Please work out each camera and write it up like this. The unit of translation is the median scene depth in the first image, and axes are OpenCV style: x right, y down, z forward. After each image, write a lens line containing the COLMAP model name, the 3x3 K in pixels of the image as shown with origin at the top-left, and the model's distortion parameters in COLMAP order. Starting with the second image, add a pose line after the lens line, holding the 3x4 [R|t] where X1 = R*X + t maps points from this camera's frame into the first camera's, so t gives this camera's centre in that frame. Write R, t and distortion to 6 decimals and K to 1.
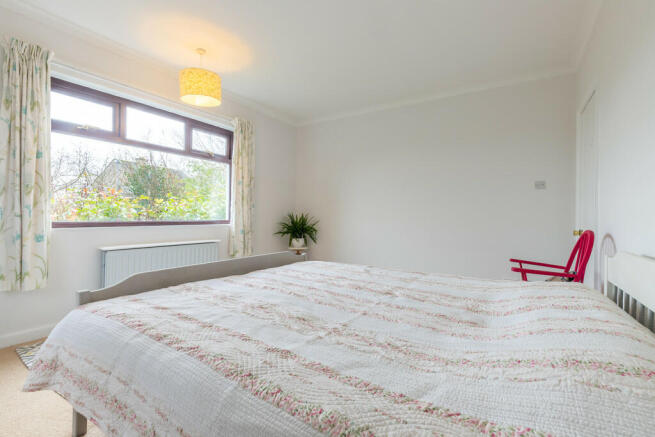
lens RADIAL K [[298.5, 0, 328.1], [0, 298.5, 217.6], [0, 0, 1]] dist [0.004016, 0.000199]
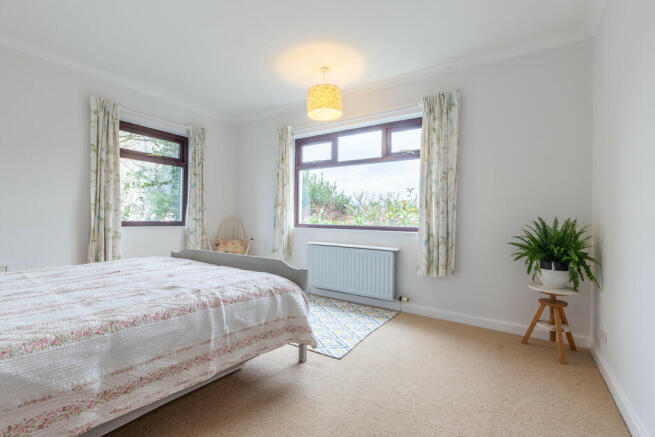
lens RADIAL K [[298.5, 0, 327.7], [0, 298.5, 216.2], [0, 0, 1]] dist [0.004016, 0.000199]
pose [[-0.043912, -0.023029, -0.998770, 0.541401], [-0.025111, 0.999444, -0.021940, 0.003645], [0.998720, 0.024117, -0.044466, 0.872075]]
